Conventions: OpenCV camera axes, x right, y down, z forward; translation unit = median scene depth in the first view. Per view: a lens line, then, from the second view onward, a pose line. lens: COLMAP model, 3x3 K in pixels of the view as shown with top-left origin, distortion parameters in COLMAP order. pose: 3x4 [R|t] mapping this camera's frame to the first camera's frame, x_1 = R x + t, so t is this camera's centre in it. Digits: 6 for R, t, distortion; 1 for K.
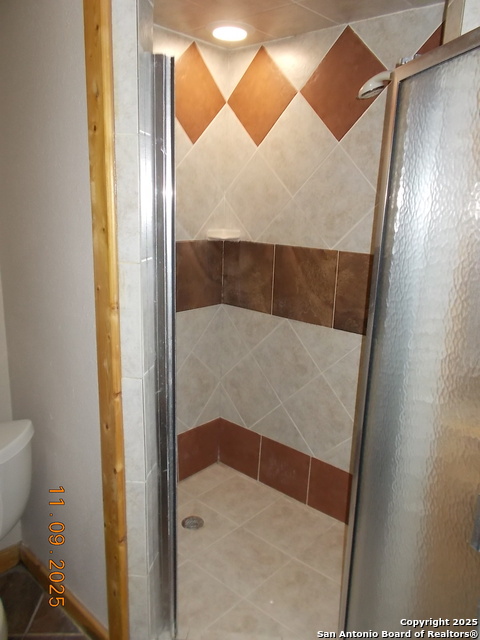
lens RADIAL K [[506.6, 0, 240.7], [0, 506.6, 322.6], [0, 0, 1]] dist [0.037838, -0.001122]
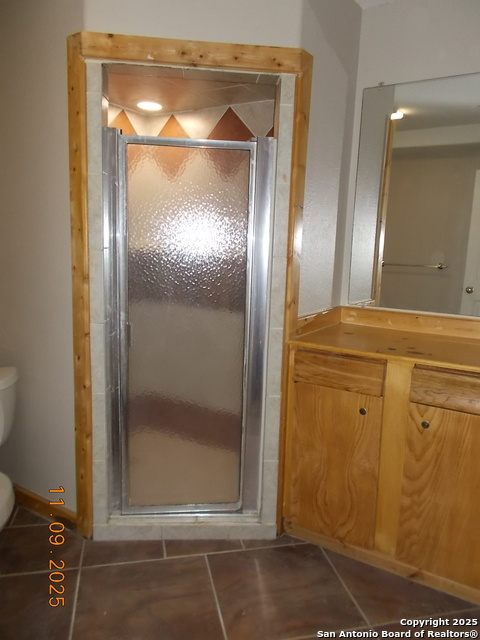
lens RADIAL K [[506.6, 0, 240.7], [0, 506.6, 322.6], [0, 0, 1]] dist [0.037838, -0.001122]
pose [[0.985321, -0.022485, 0.169225, -0.035896], [0.033966, 0.997290, -0.065259, 0.204896], [-0.167299, 0.070049, 0.983415, -0.579333]]
